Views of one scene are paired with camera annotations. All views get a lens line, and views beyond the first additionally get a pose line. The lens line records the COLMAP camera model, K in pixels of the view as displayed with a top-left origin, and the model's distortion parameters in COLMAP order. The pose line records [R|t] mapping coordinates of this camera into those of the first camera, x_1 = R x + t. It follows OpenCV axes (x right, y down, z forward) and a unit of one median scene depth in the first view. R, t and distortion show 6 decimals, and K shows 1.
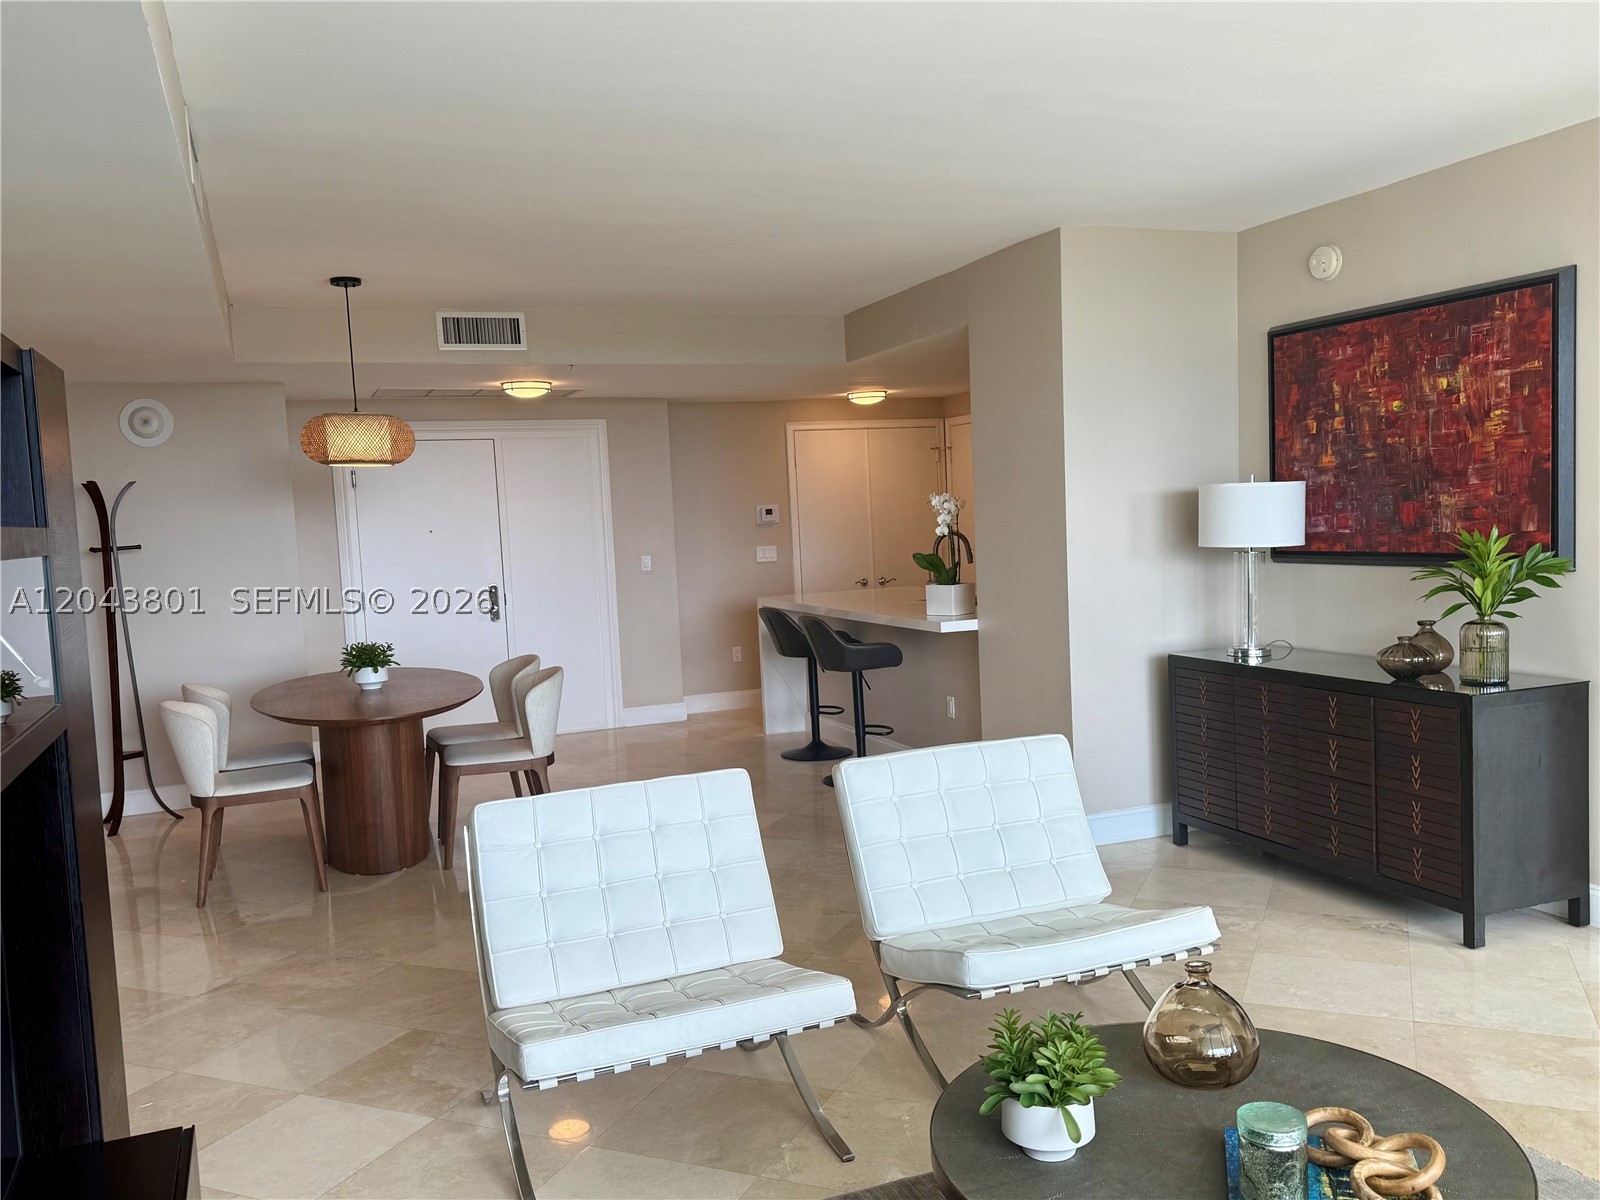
lens RADIAL K [[1293.2, 0, 820.3], [0, 1293.2, 597.5], [0, 0, 1]] dist [-0.008679, -0.002439]
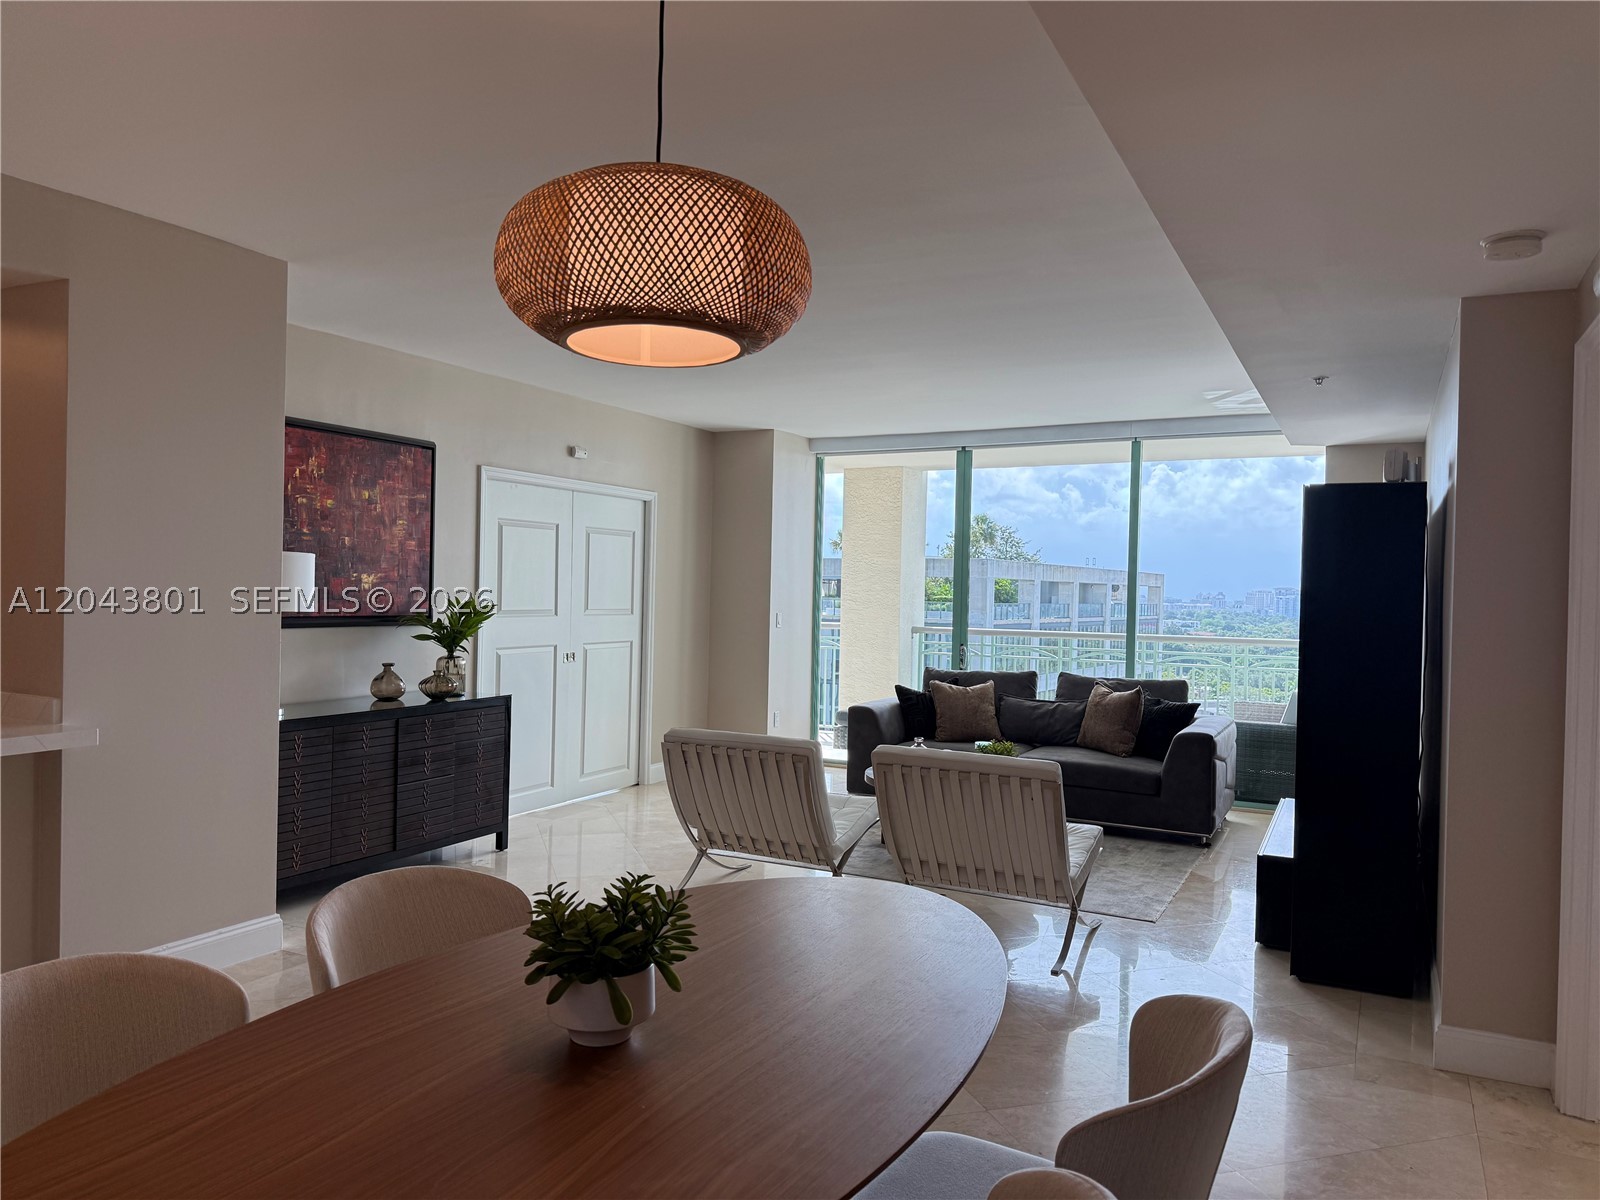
lens RADIAL K [[1119.1, 0, 800.0], [0, 1119.1, 600.0], [0, 0, 1]] dist [0.058491, -0.077539]
pose [[-0.654819, 0.010922, 0.755706, -0.744267], [0.048661, 0.998430, 0.027734, -0.062532], [-0.754217, 0.054935, -0.654323, 1.442598]]
